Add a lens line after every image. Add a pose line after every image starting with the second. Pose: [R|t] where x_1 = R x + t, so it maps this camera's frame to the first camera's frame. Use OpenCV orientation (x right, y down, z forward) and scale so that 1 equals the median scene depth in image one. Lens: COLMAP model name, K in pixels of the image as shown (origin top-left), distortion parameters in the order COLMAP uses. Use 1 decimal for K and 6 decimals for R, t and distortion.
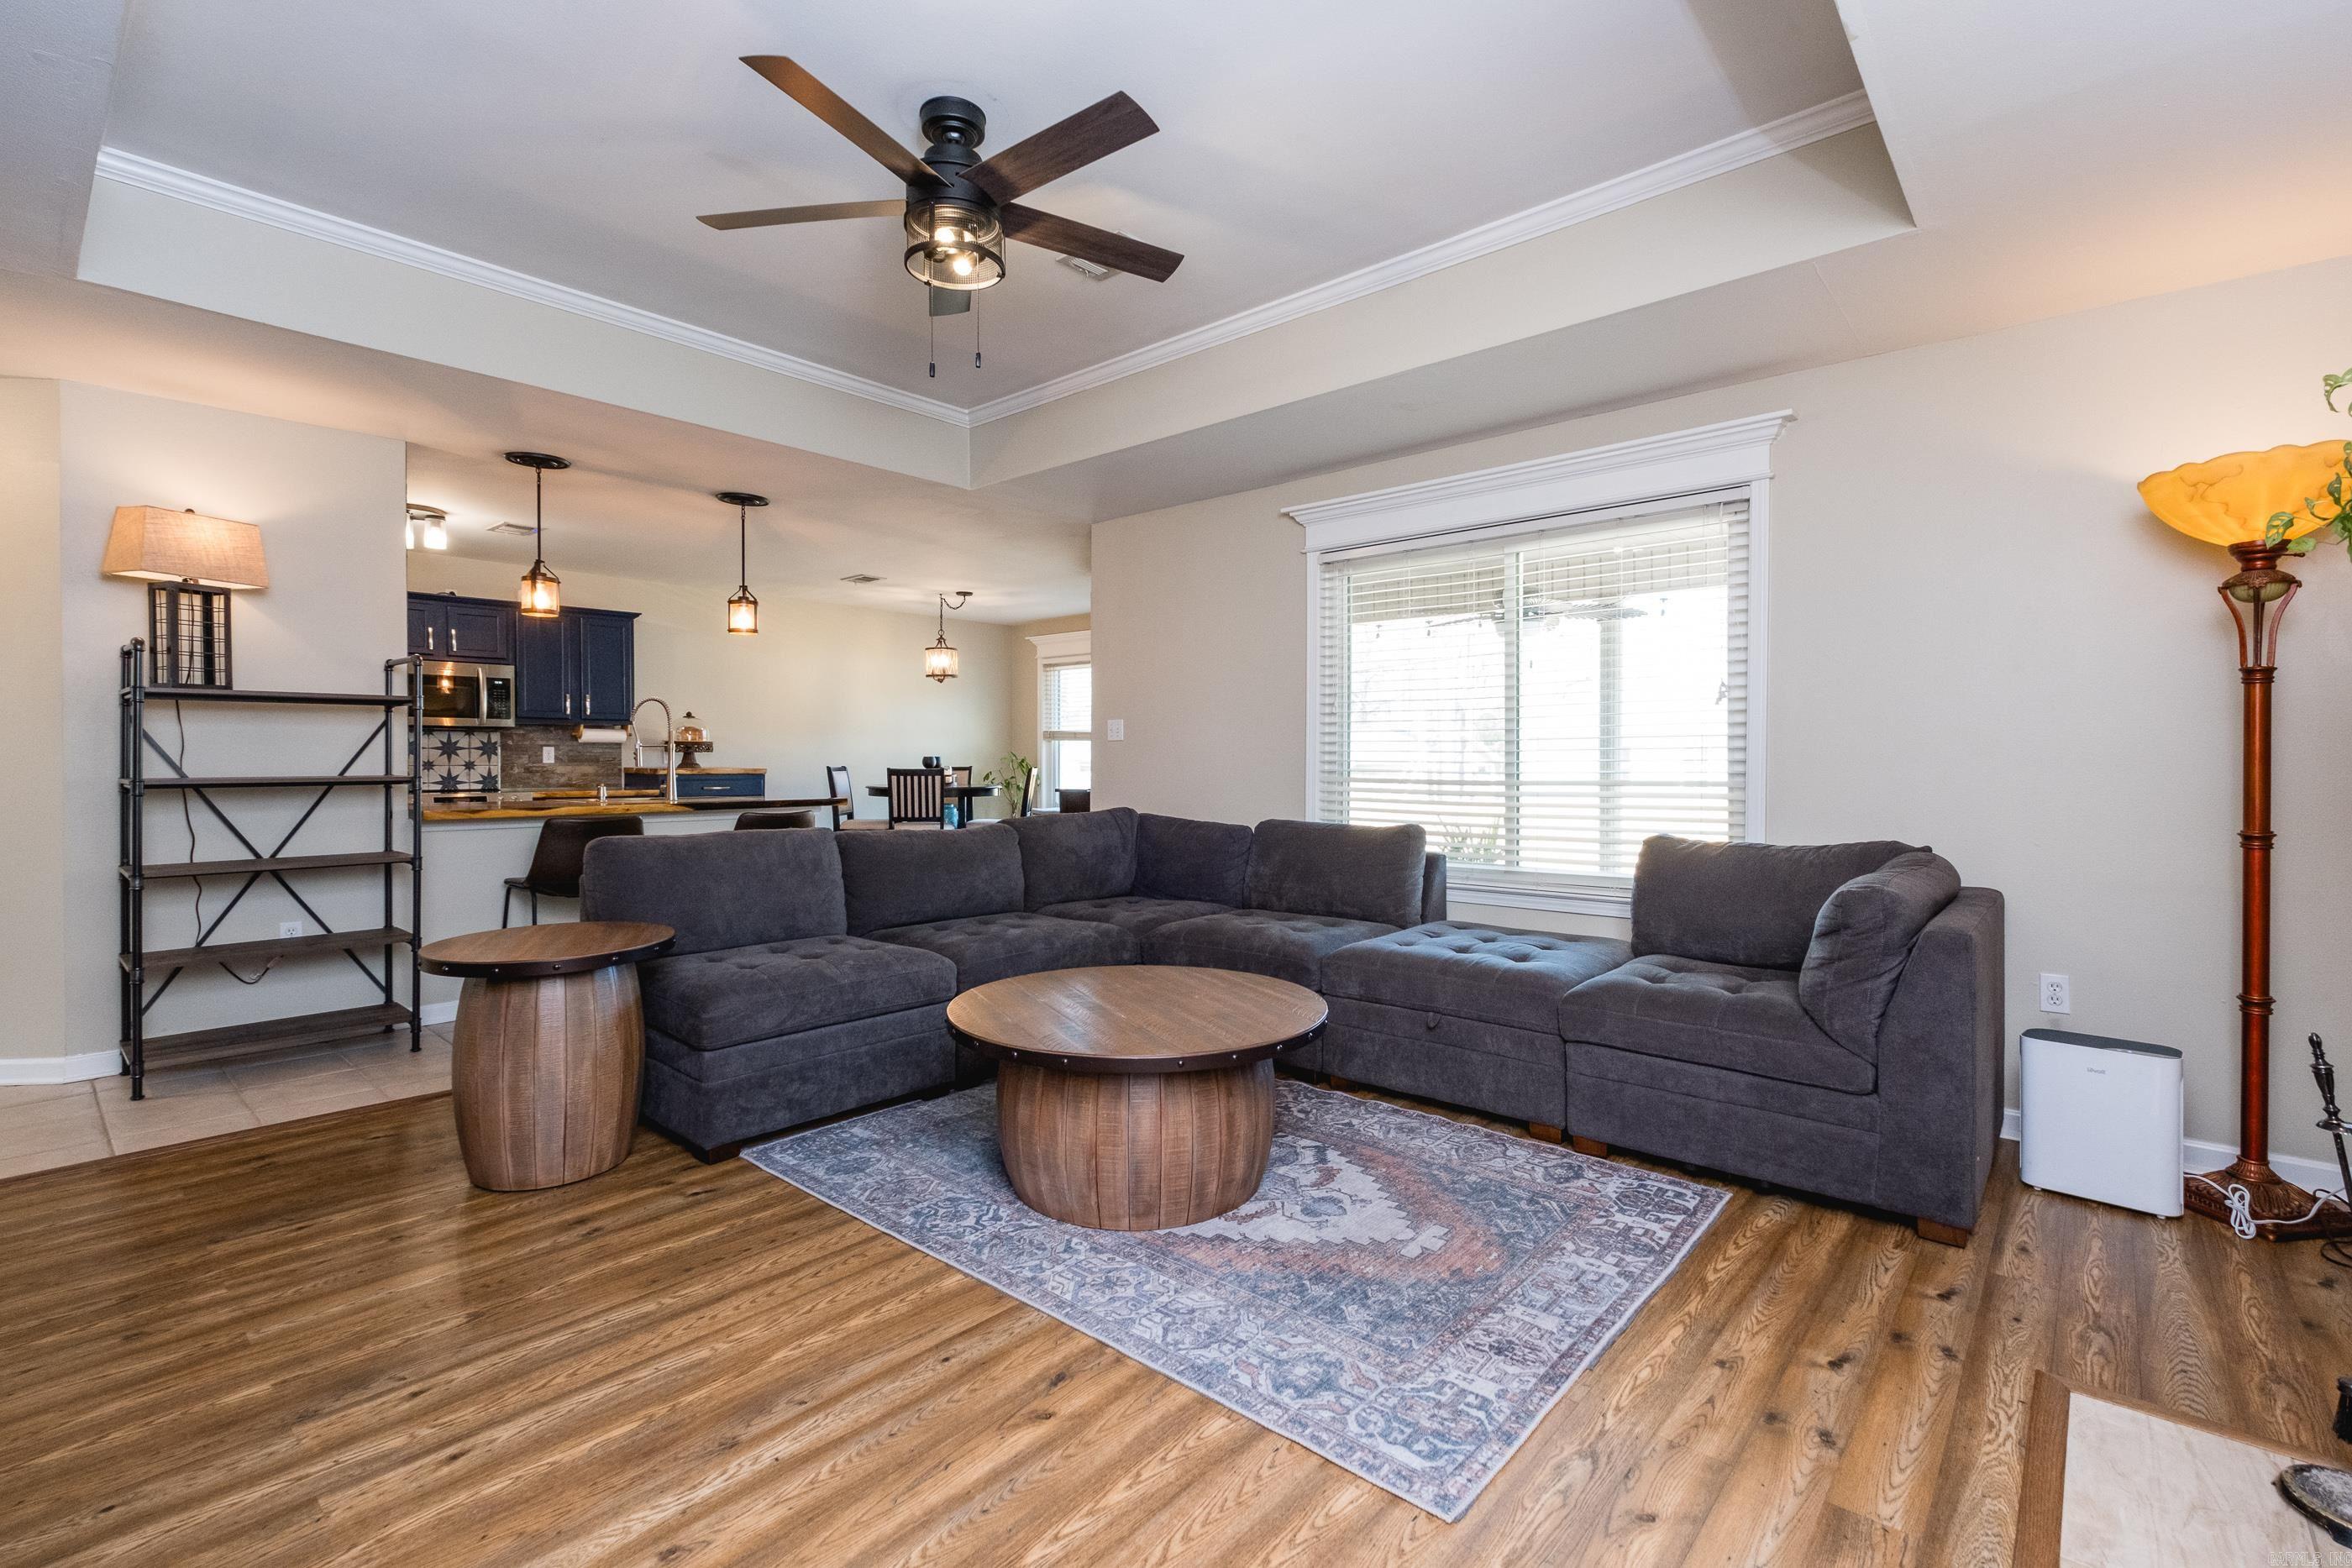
lens RADIAL K [[1050.1, 0, 1184.1], [0, 1050.1, 767.9], [0, 0, 1]] dist [-0.001329, -0.001053]
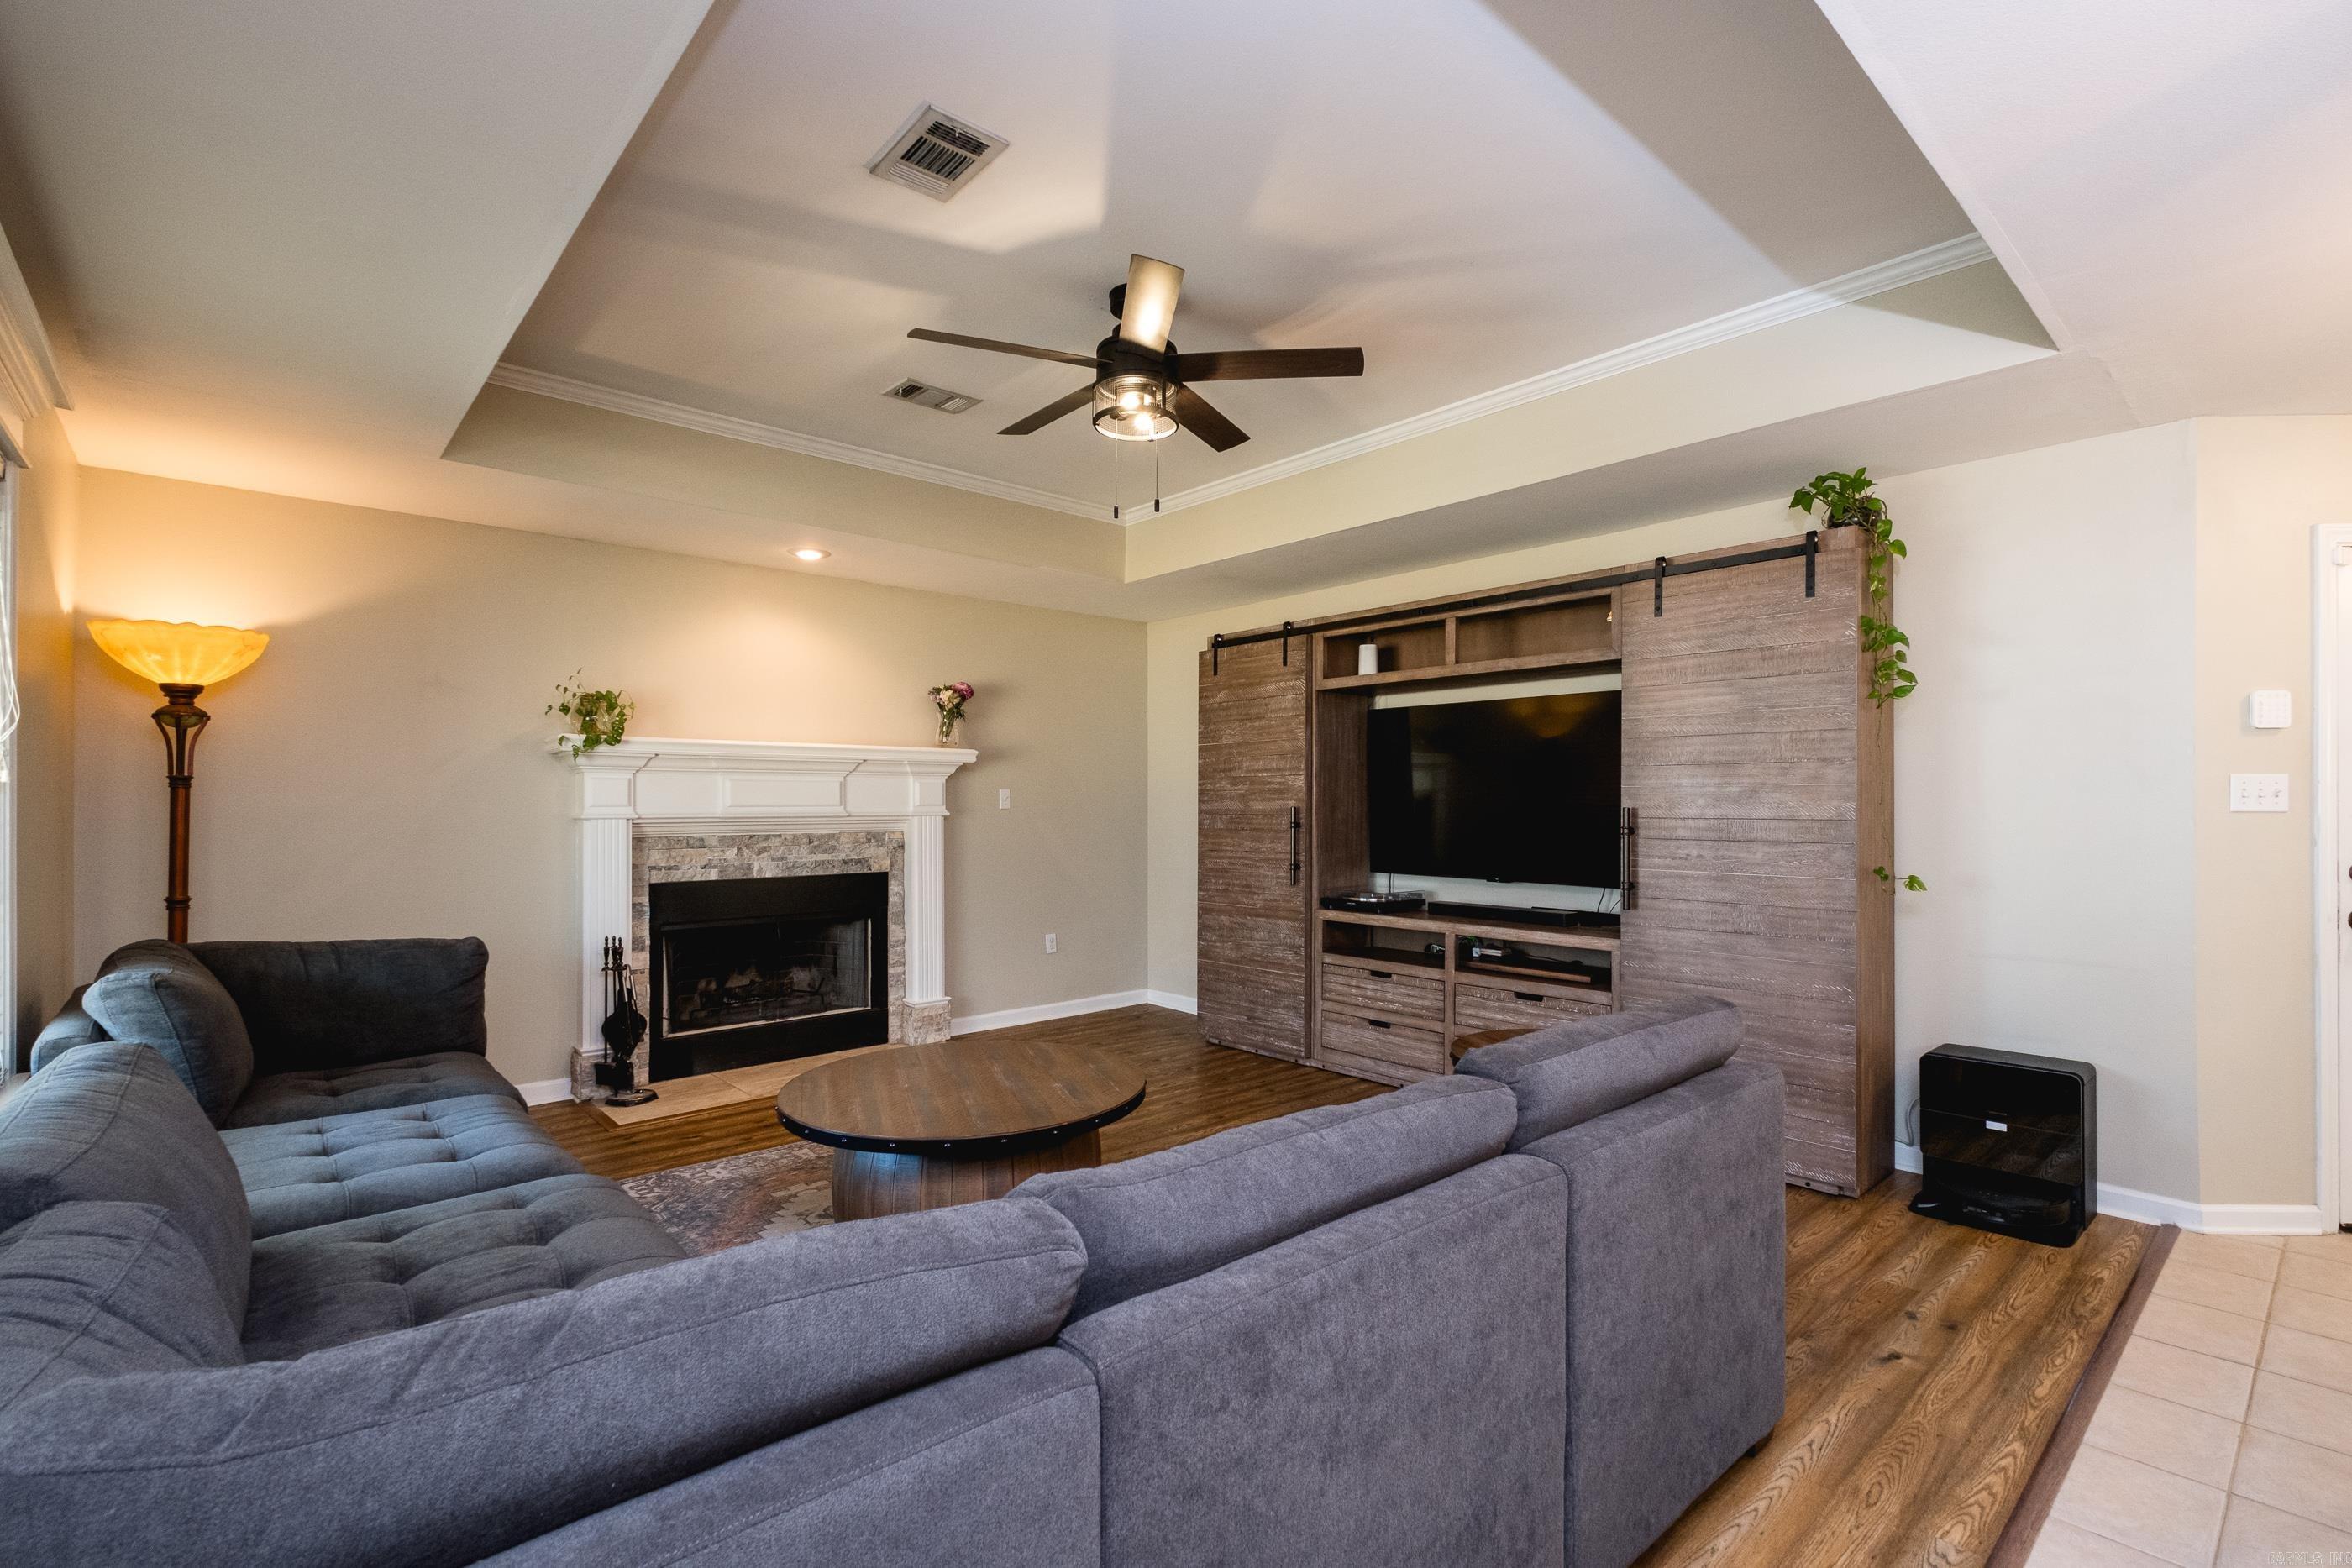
lens RADIAL K [[1072.2, 0, 1201.9], [0, 1072.2, 800.0], [0, 0, 1]] dist [0.020819, -0.000091]
pose [[-0.994604, -0.000026, 0.103741, -0.376020], [0.000738, 0.999973, 0.007333, -0.064001], [-0.103738, 0.007370, -0.994577, 1.970065]]
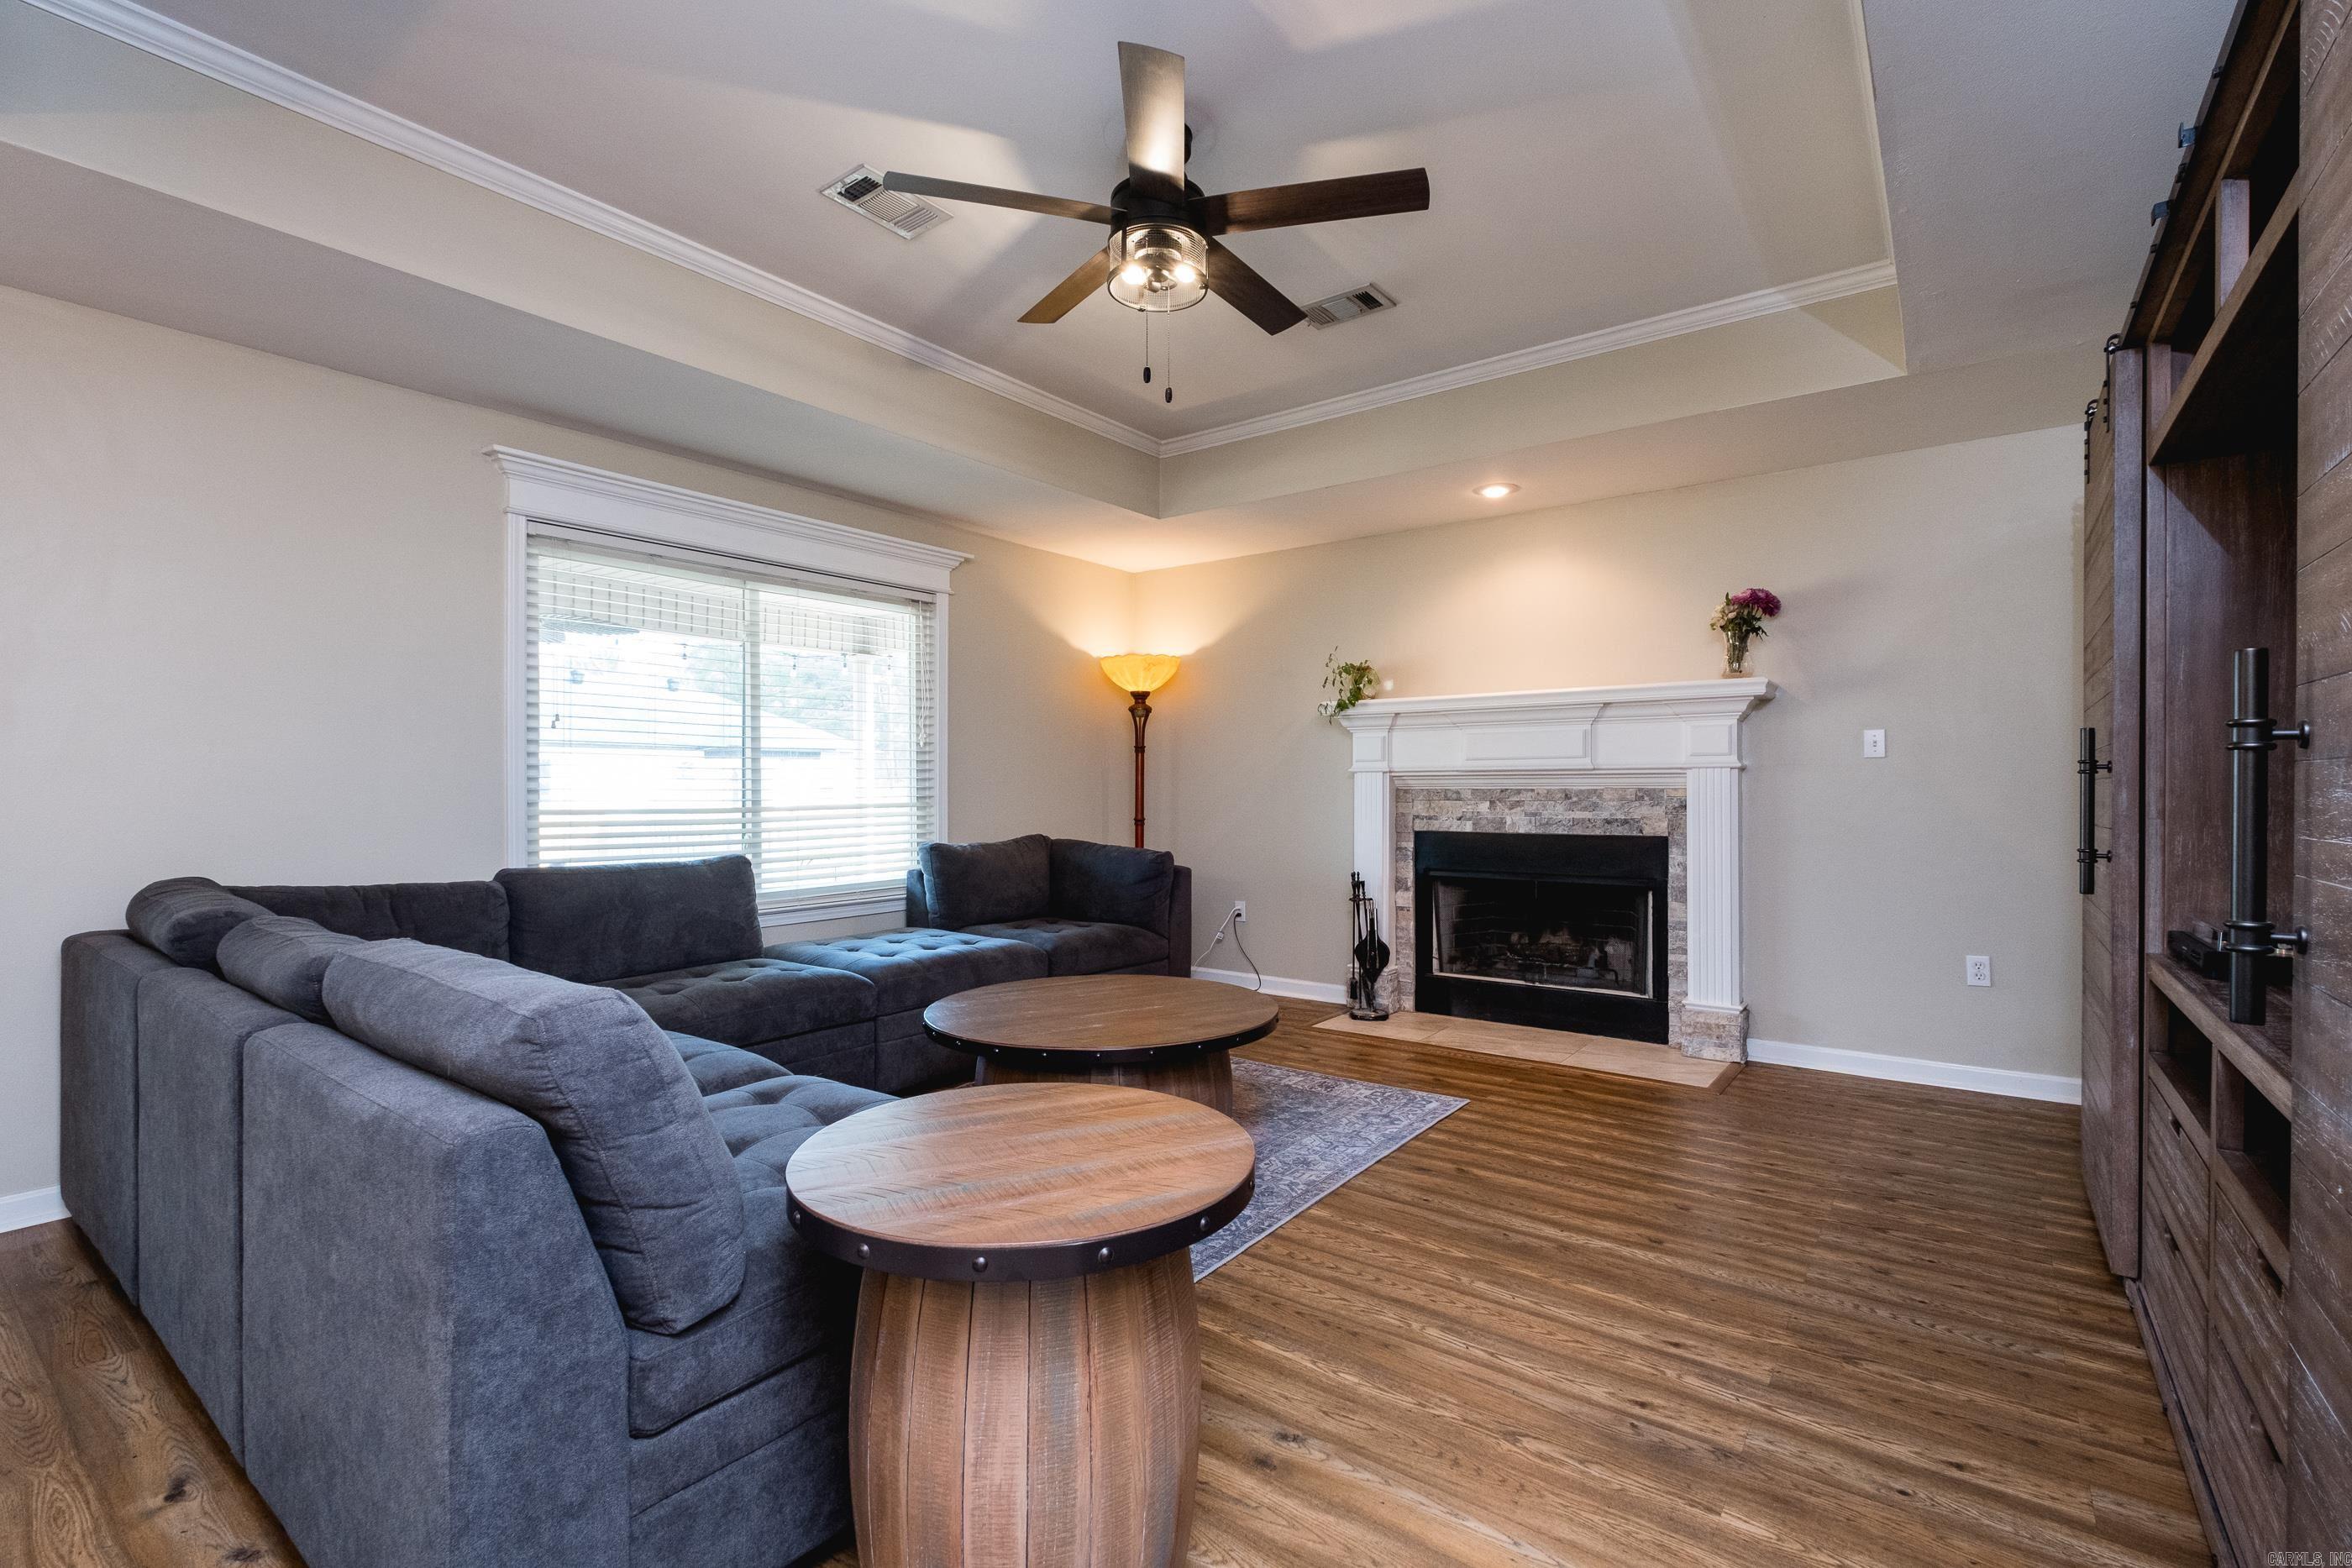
lens RADIAL K [[1057.0, 0, 1139.8], [0, 1057.0, 791.9], [0, 0, 1]] dist [0.001100, -0.000446]
pose [[-0.056747, -0.003867, 0.998381, -1.109789], [0.012124, 0.999916, 0.004562, -0.004621], [-0.998315, 0.012363, -0.056695, 0.987469]]
